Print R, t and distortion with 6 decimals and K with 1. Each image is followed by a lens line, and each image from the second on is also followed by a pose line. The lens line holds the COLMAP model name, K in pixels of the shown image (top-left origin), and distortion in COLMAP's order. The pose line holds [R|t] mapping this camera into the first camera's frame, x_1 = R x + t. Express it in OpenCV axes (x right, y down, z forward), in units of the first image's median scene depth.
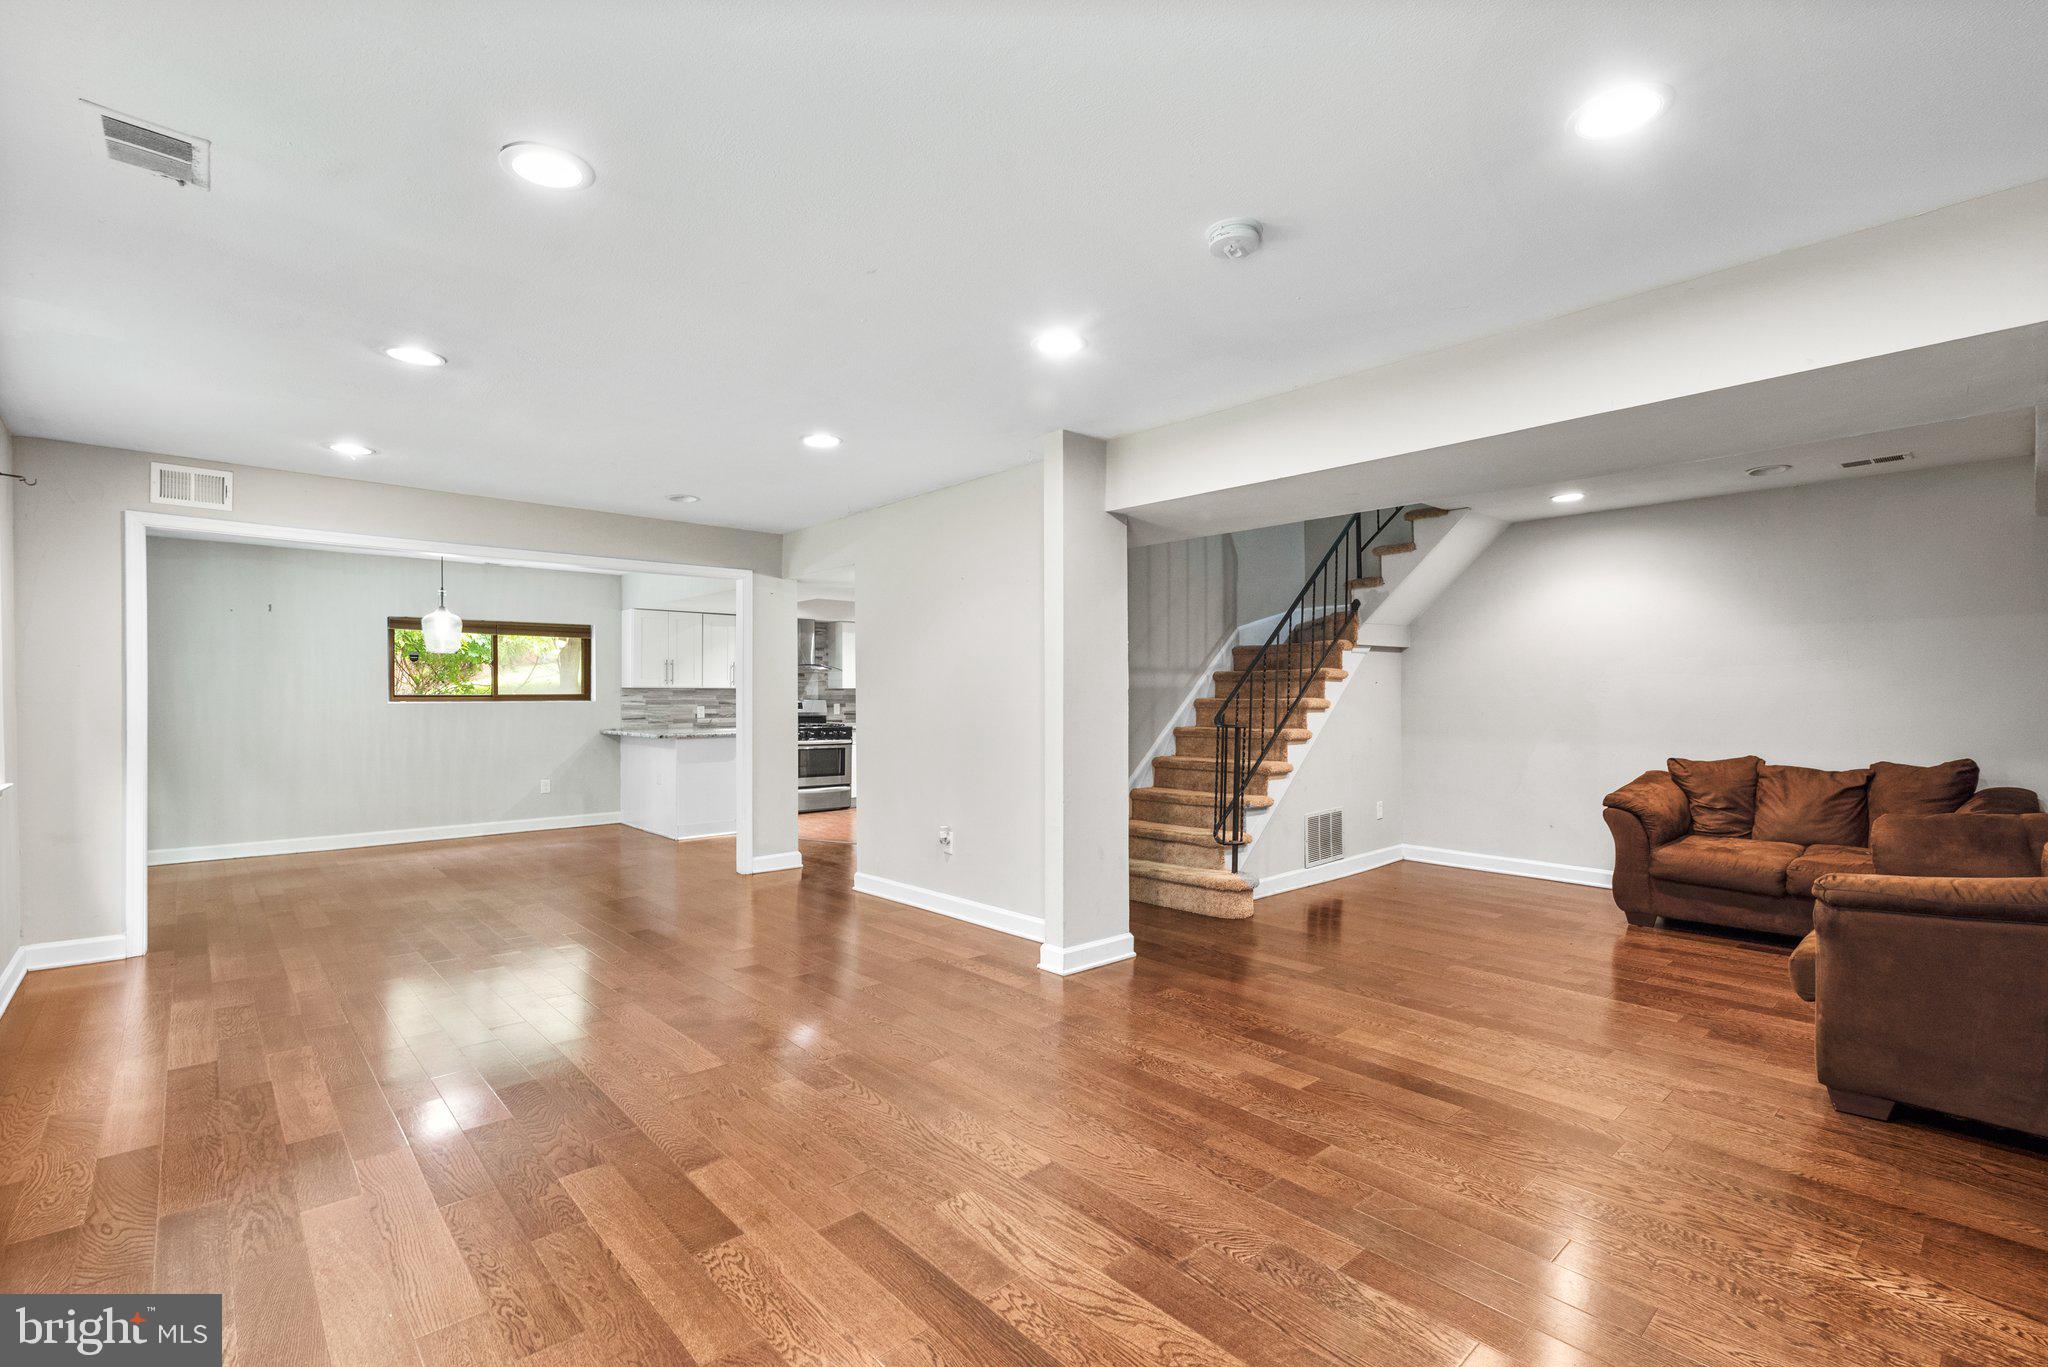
lens RADIAL K [[914.4, 0, 1035.8], [0, 914.4, 690.5], [0, 0, 1]] dist [0.002516, -0.000546]
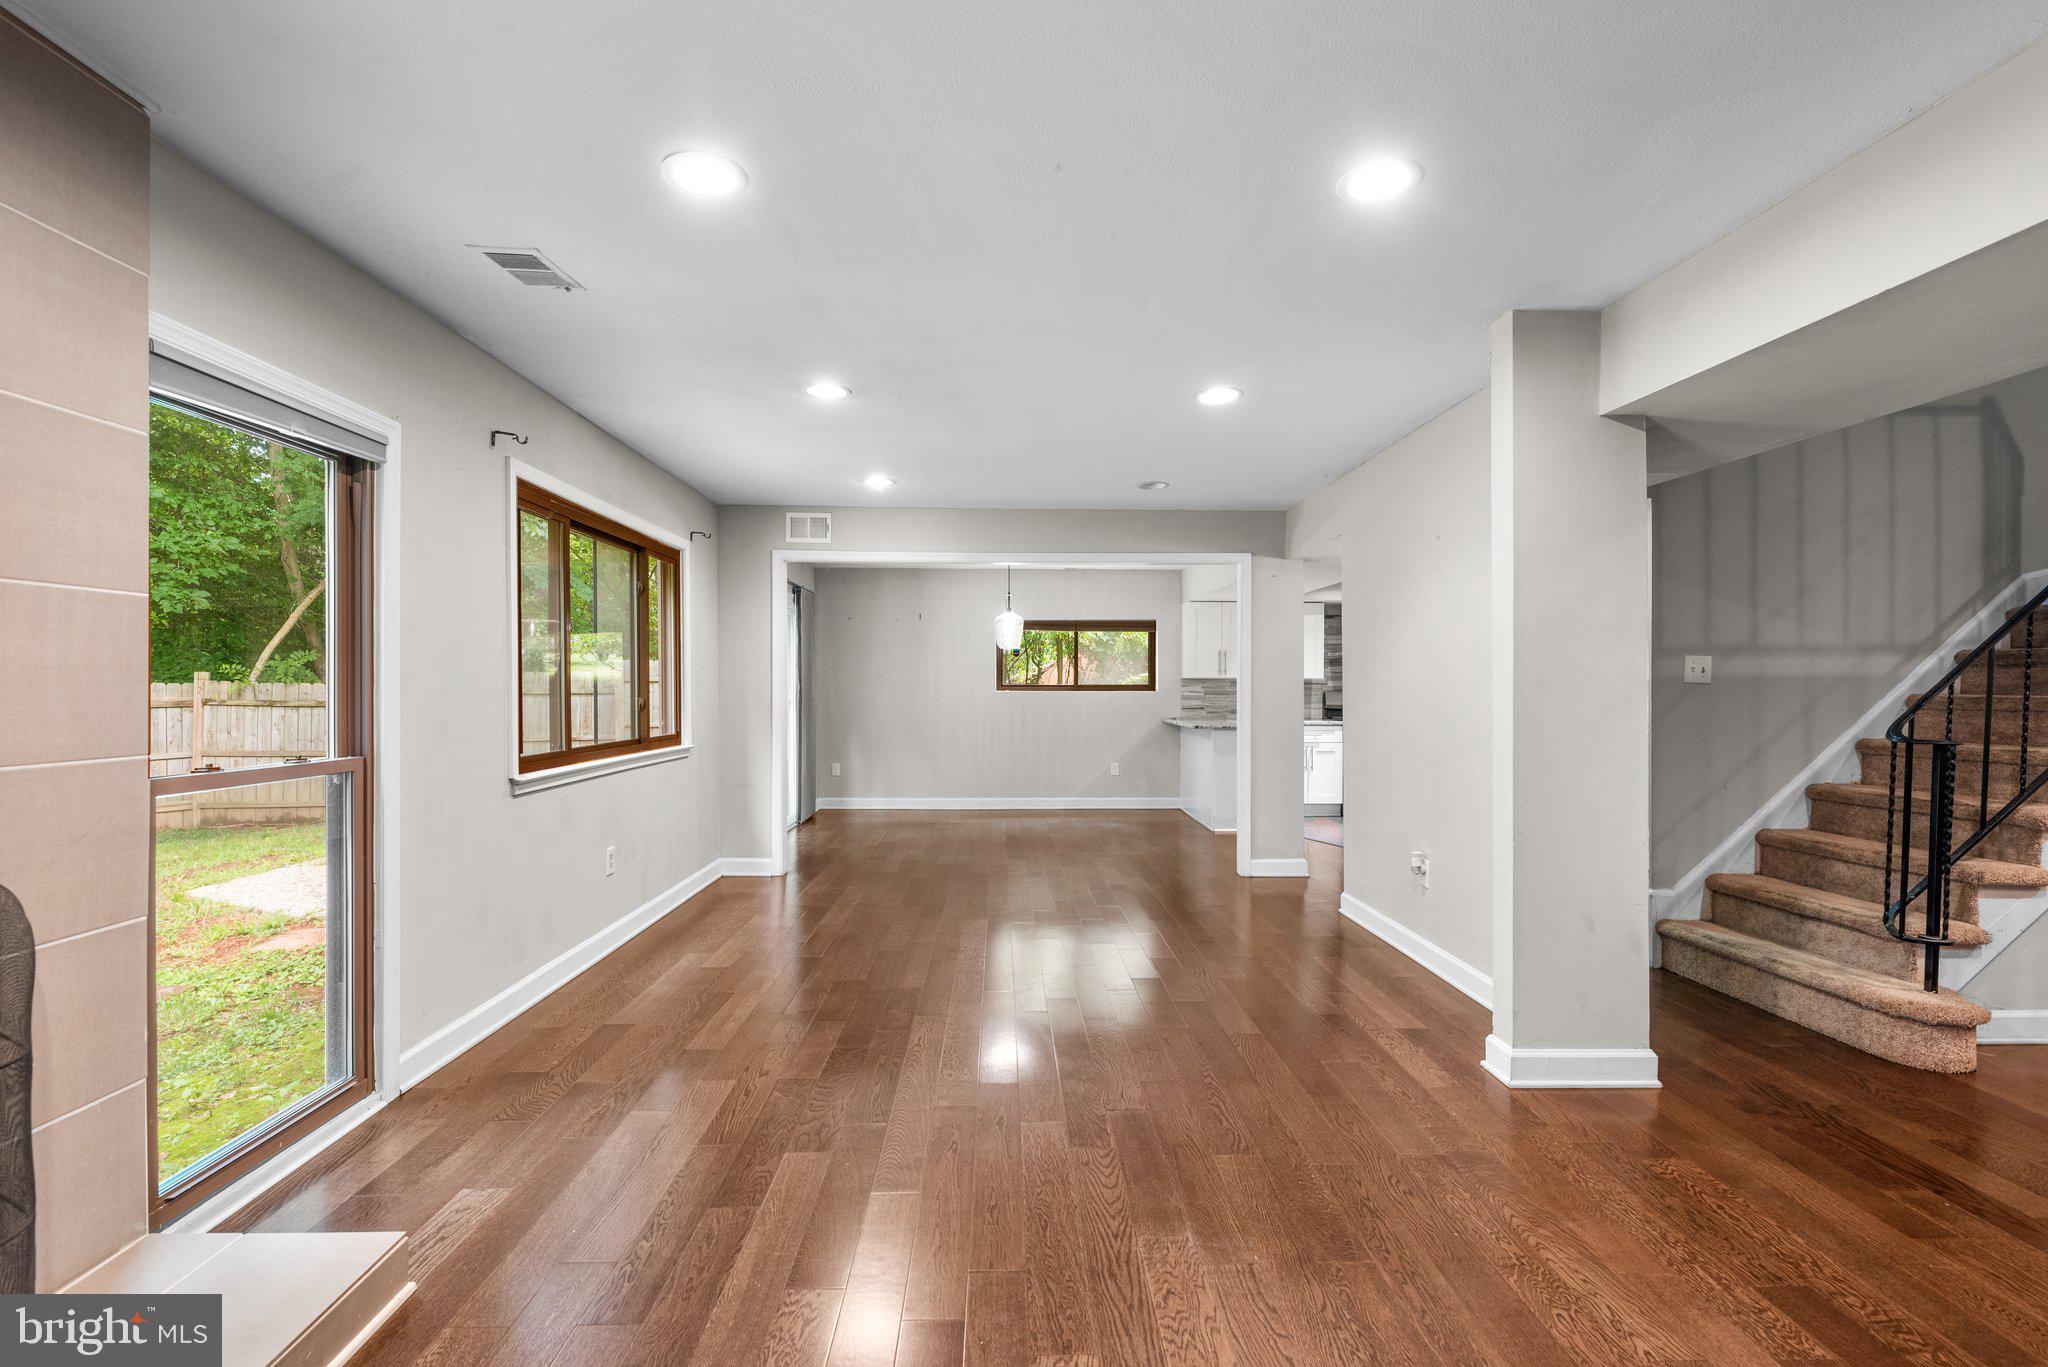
lens RADIAL K [[914.4, 0, 1035.2], [0, 914.4, 681.7], [0, 0, 1]] dist [0.002516, -0.000546]
pose [[0.759855, 0.000208, -0.650092, 0.145478], [0.000058, 1.000000, 0.000387, 0.000250], [0.650092, -0.000332, 0.759855, 0.158823]]
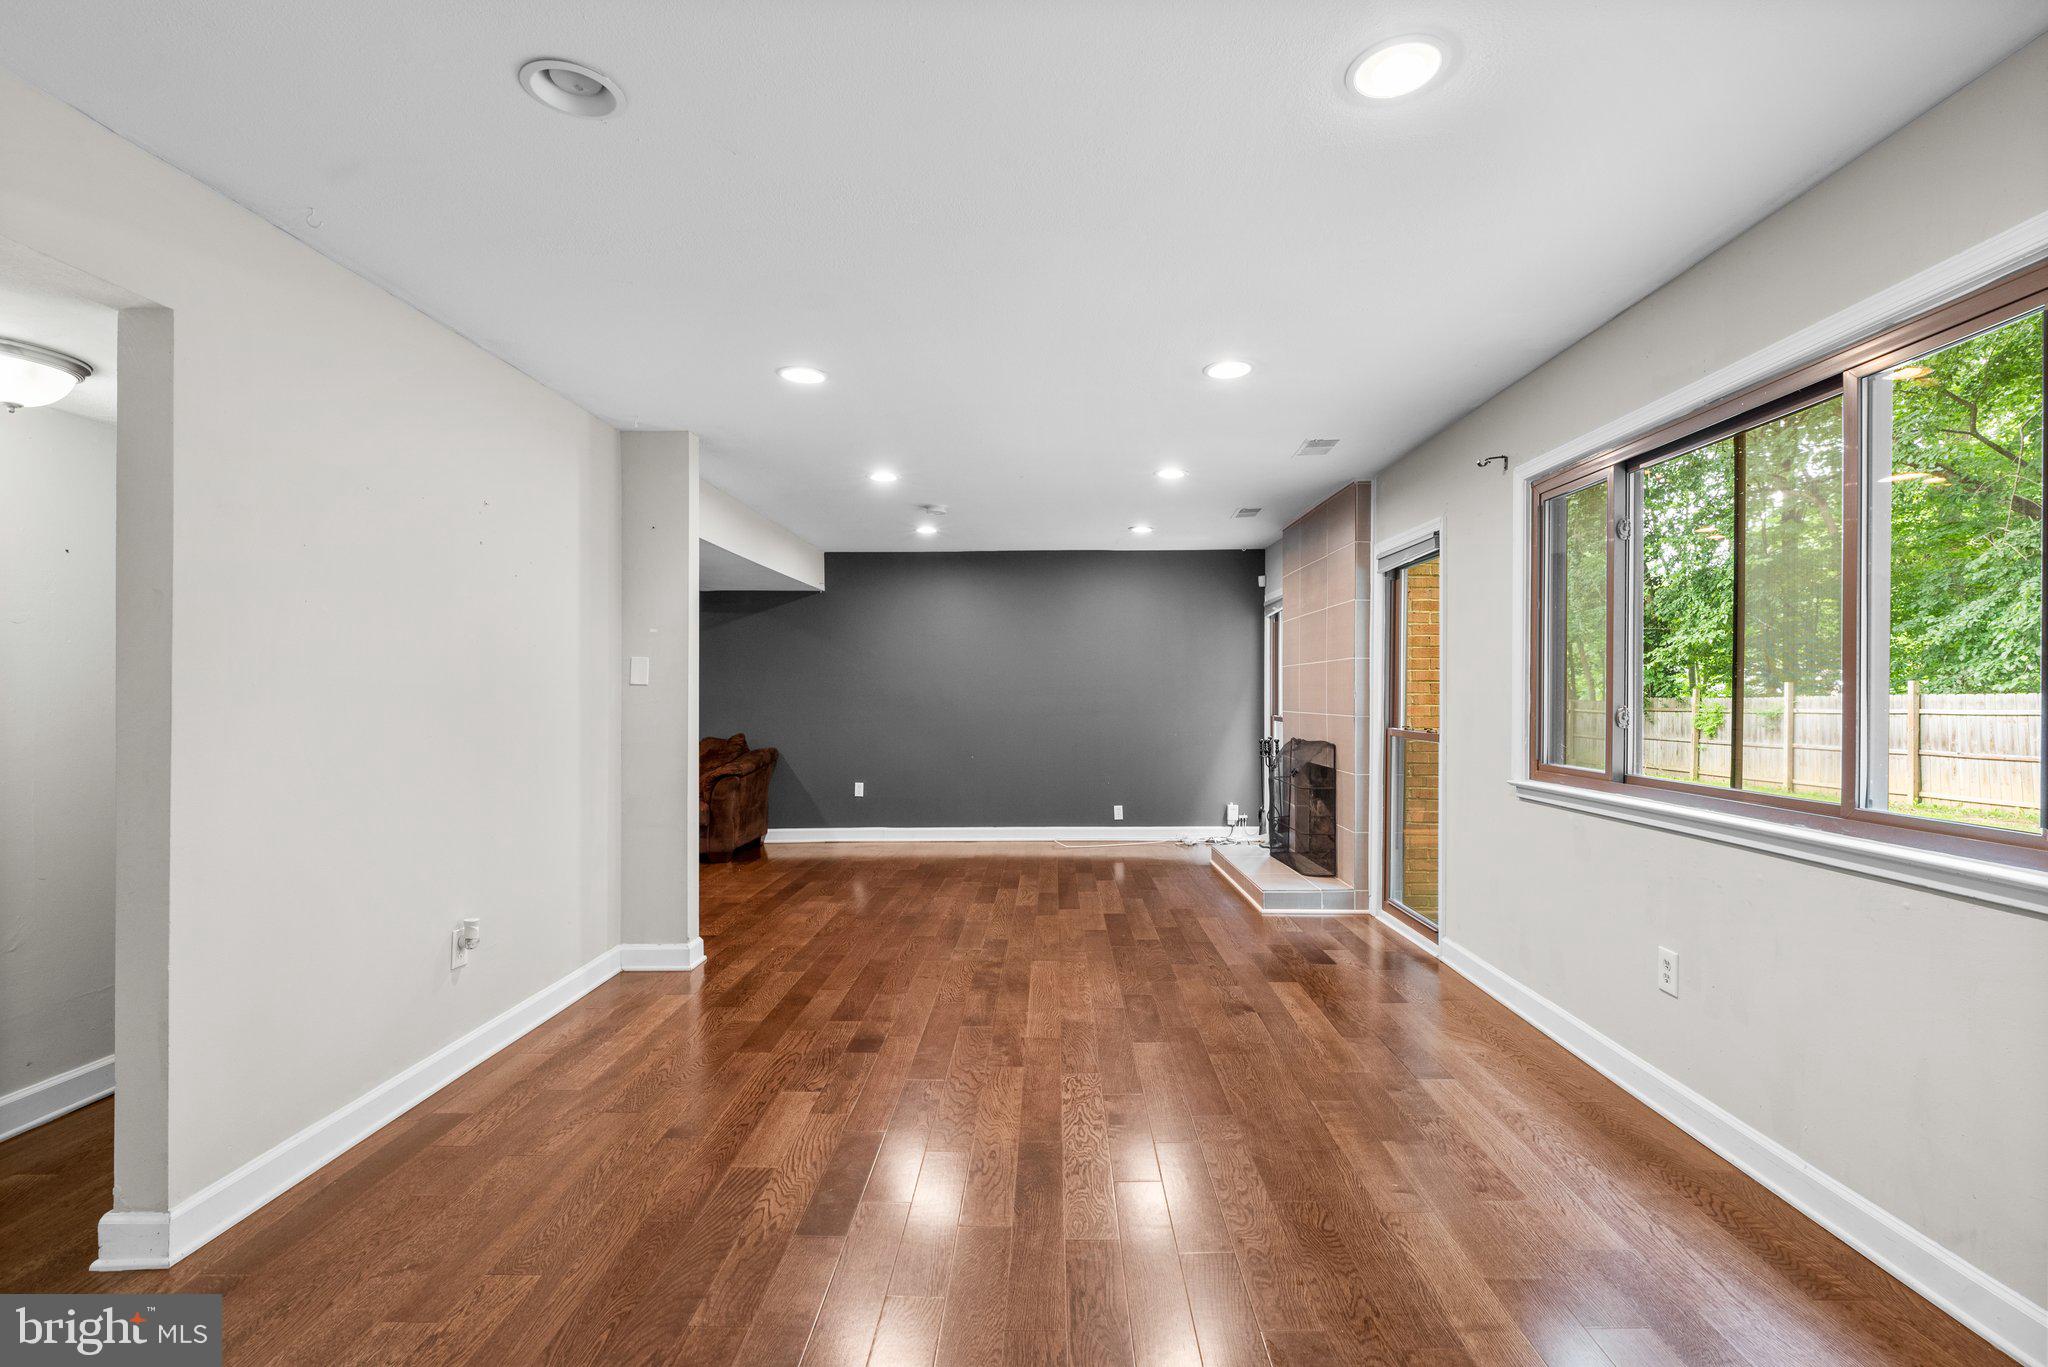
lens RADIAL K [[914.4, 0, 1027.4], [0, 914.4, 691.5], [0, 0, 1]] dist [0.002516, -0.000546]
pose [[-0.713795, 0.005320, 0.700334, -0.672401], [0.001021, 0.999978, -0.006556, 0.007797], [-0.700354, -0.003964, -0.713785, 1.032050]]
